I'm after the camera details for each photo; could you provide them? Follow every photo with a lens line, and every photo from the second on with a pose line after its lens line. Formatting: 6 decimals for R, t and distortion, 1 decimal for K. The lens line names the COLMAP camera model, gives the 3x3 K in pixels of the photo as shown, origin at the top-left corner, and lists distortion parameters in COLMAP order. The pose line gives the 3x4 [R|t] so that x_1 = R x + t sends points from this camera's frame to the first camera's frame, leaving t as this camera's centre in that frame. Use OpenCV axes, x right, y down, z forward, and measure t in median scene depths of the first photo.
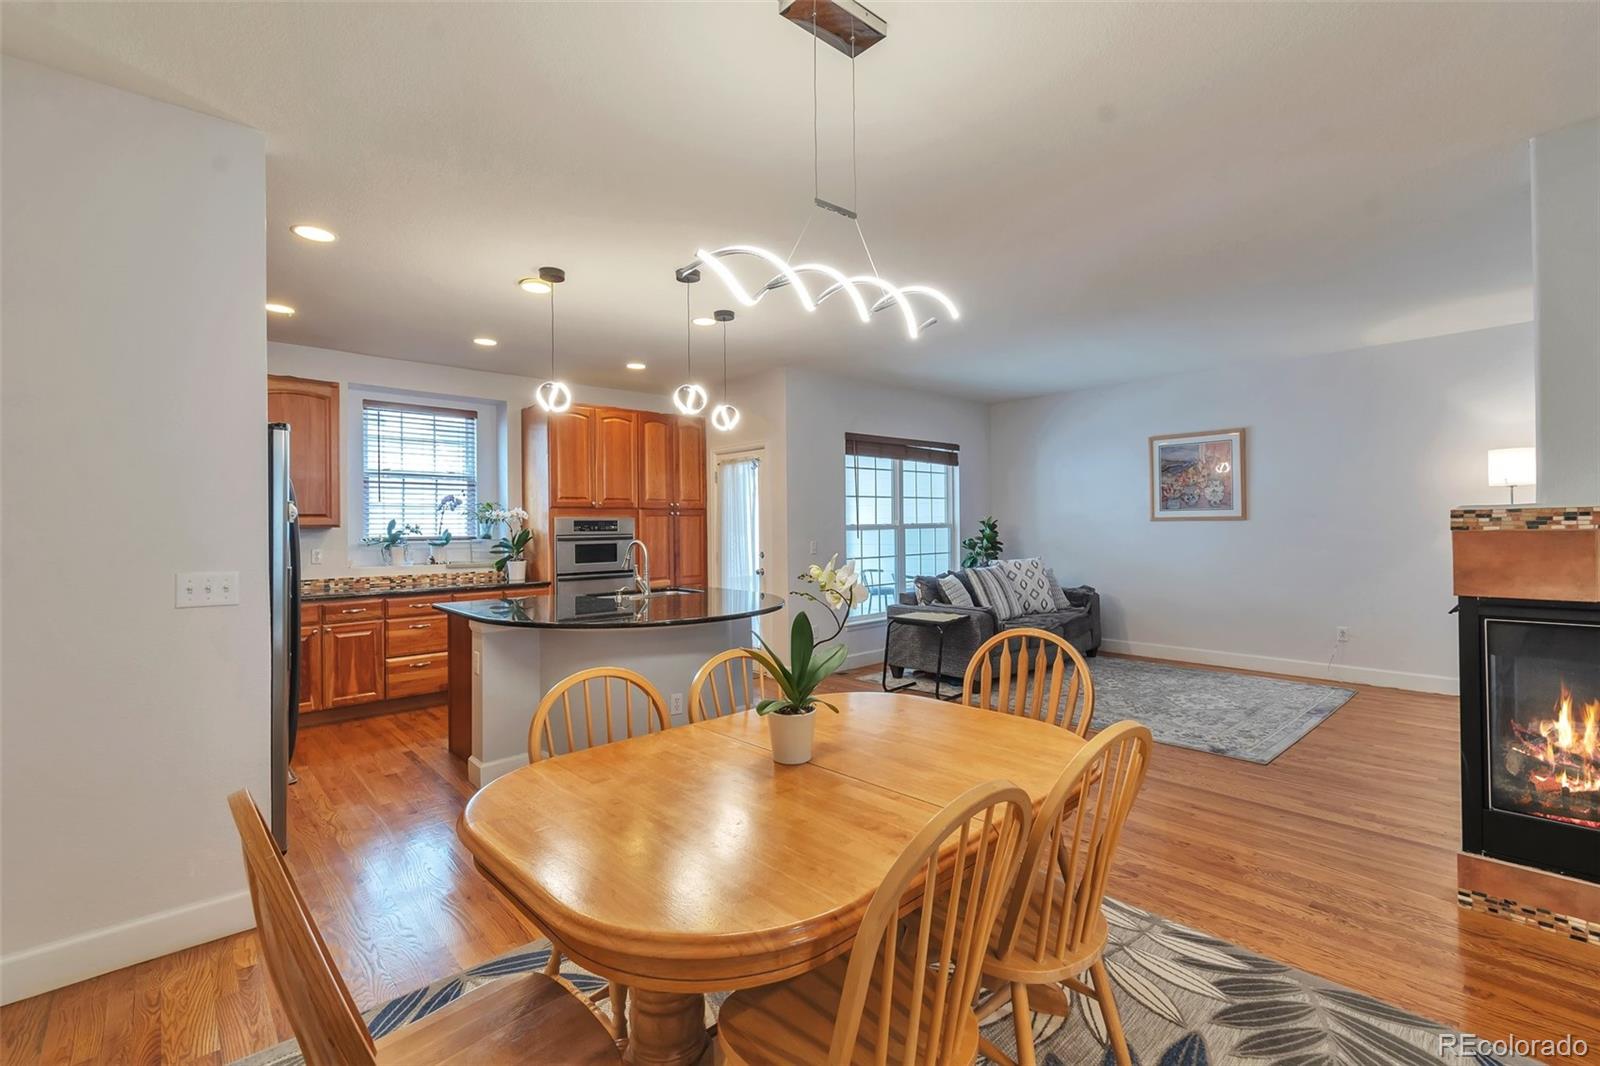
lens RADIAL K [[703.7, 0, 790.5], [0, 703.7, 511.1], [0, 0, 1]] dist [0.006517, -0.002989]
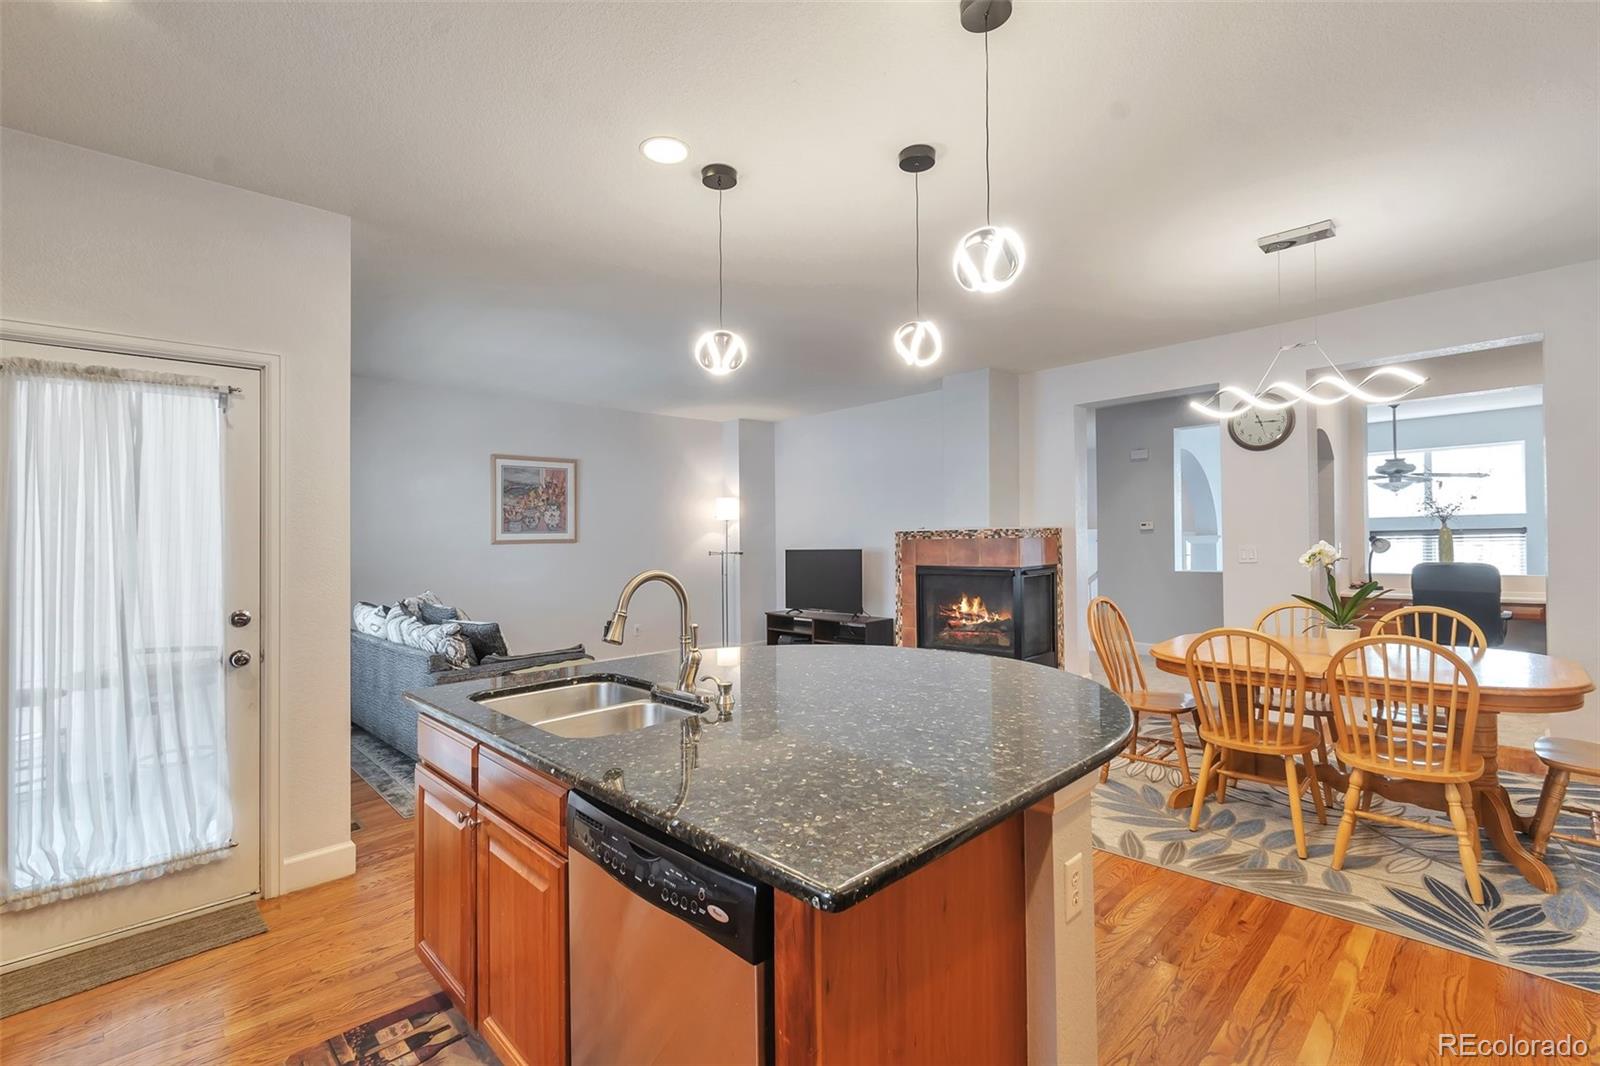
lens RADIAL K [[703.7, 0, 805.1], [0, 703.7, 523.9], [0, 0, 1]] dist [0.006517, -0.002989]
pose [[-0.042766, 0.032207, 0.998566, -0.485950], [0.003422, 0.999479, -0.032090, 0.020588], [-0.999079, 0.002045, -0.042854, 0.694501]]
